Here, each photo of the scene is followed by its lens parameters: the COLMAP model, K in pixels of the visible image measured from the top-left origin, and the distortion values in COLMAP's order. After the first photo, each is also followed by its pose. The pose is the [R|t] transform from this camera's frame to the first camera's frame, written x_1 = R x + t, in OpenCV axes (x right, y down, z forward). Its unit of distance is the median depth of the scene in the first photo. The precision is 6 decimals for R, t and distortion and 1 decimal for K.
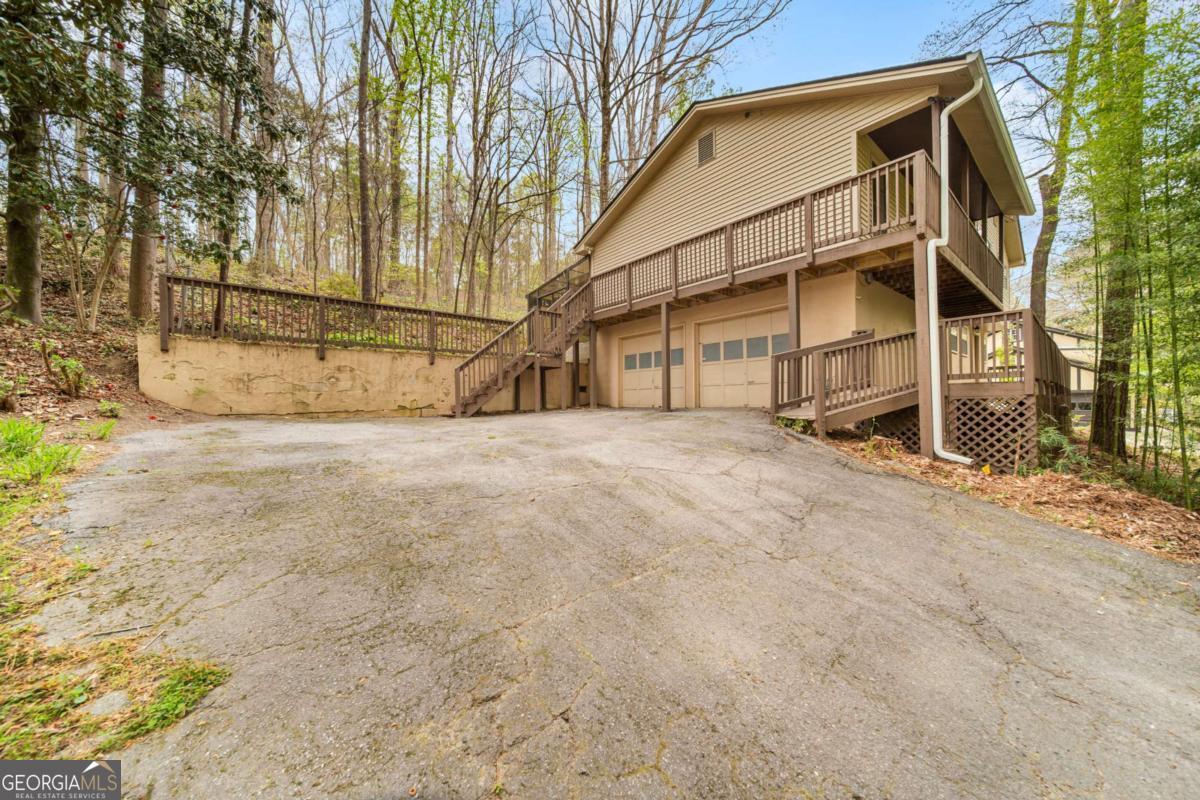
lens RADIAL K [[421.2, 0, 593.9], [0, 421.2, 417.5], [0, 0, 1]] dist [-0.001682, -0.000431]
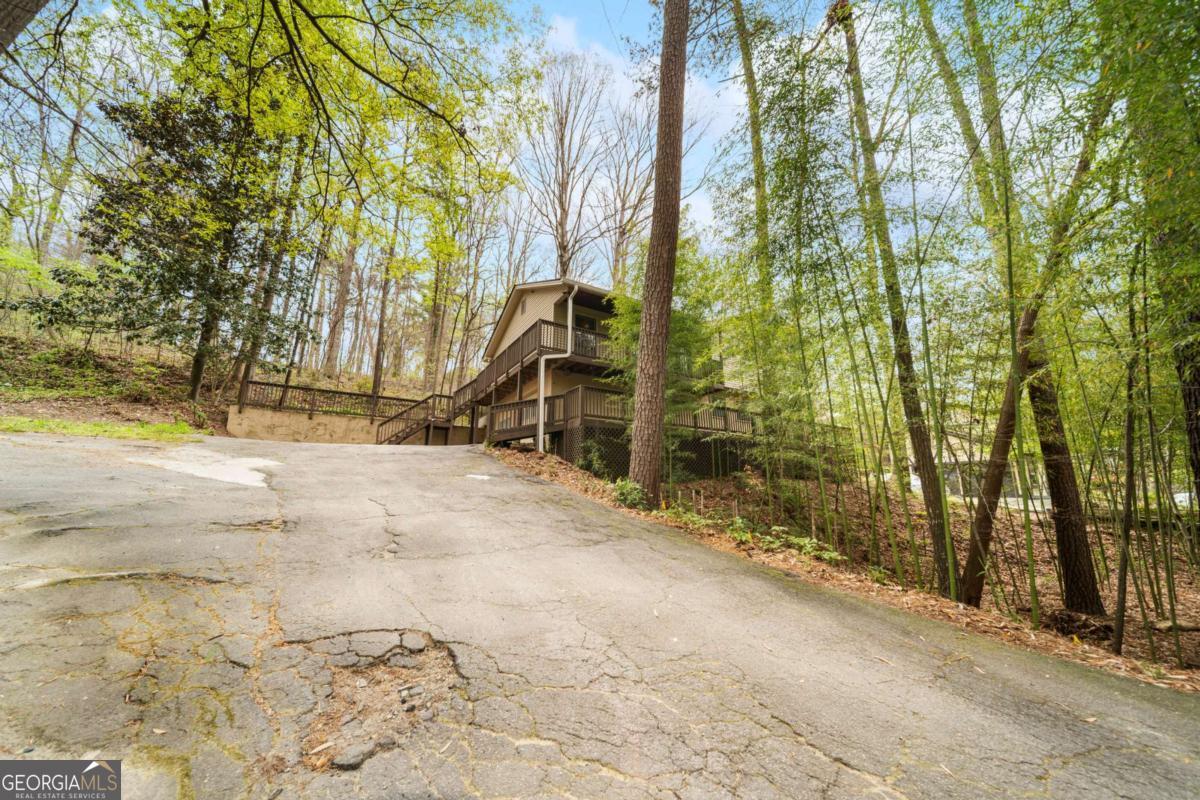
lens RADIAL K [[421.2, 0, 593.9], [0, 421.2, 417.5], [0, 0, 1]] dist [-0.001682, -0.000431]
pose [[0.987631, -0.015332, -0.156047, 0.901621], [-0.019295, 0.975761, -0.217989, 0.239701], [0.155606, 0.218303, 0.963395, -0.653268]]
